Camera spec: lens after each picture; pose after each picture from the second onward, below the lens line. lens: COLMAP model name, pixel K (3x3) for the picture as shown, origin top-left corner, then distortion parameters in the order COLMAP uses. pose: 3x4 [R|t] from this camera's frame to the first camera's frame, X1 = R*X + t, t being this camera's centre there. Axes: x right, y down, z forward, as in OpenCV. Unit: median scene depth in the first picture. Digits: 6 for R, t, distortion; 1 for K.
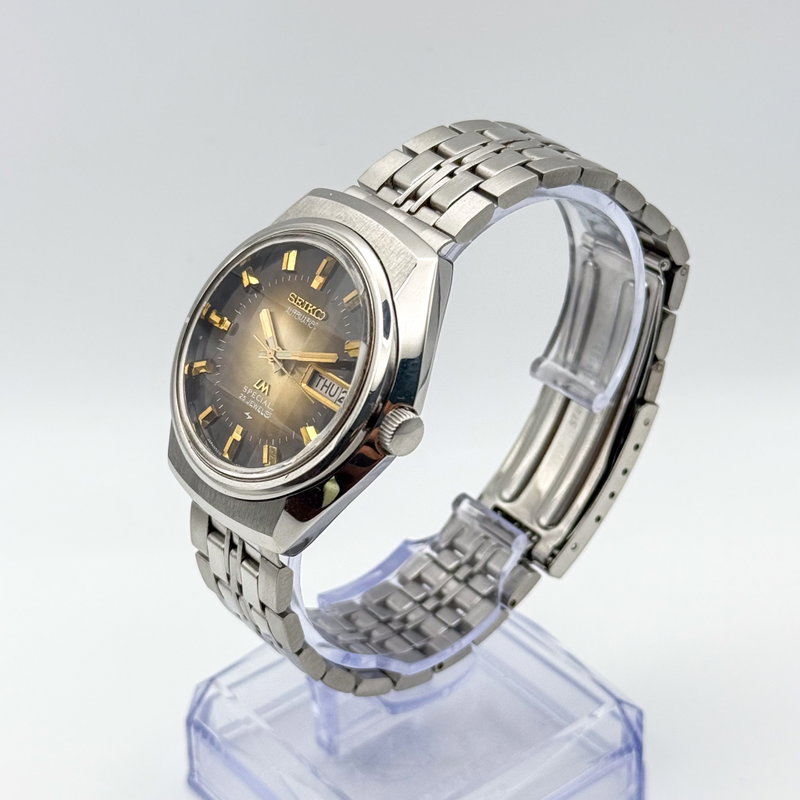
lens RADIAL K [[2116.3, 0, 302.8], [0, 2116.3, 491.9], [0, 0, 1]] dist [0.213735, -0.446471]
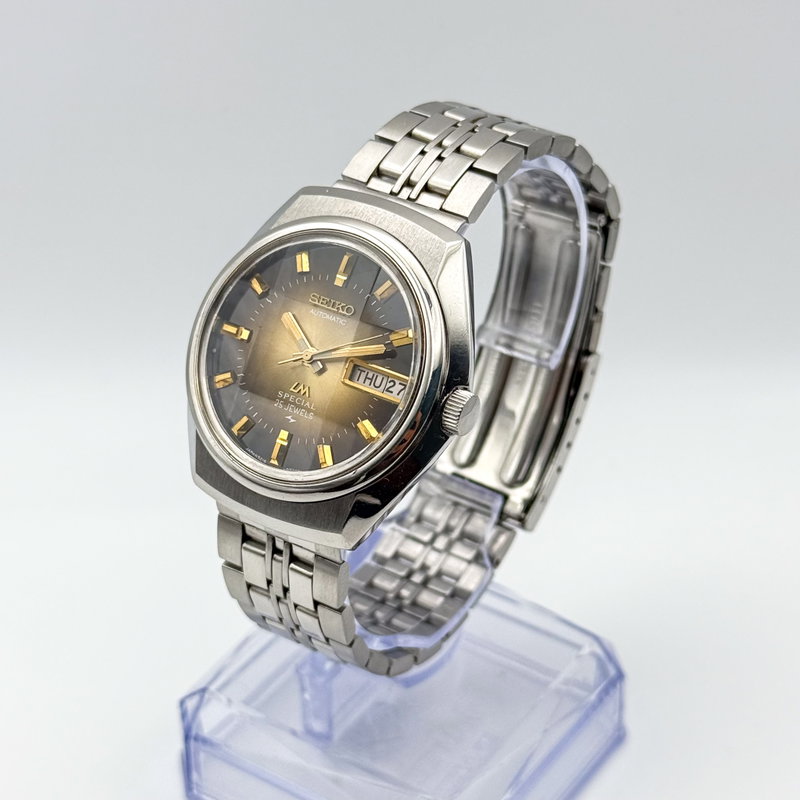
lens RADIAL K [[2116.3, 0, 302.8], [0, 2116.3, 491.9], [0, 0, 1]] dist [0.213735, -0.446471]
pose [[0.952823, -0.158198, 0.259039, -0.276840], [0.155268, 0.987358, 0.031868, -0.032184], [-0.260806, 0.009856, 0.965341, 0.026382]]
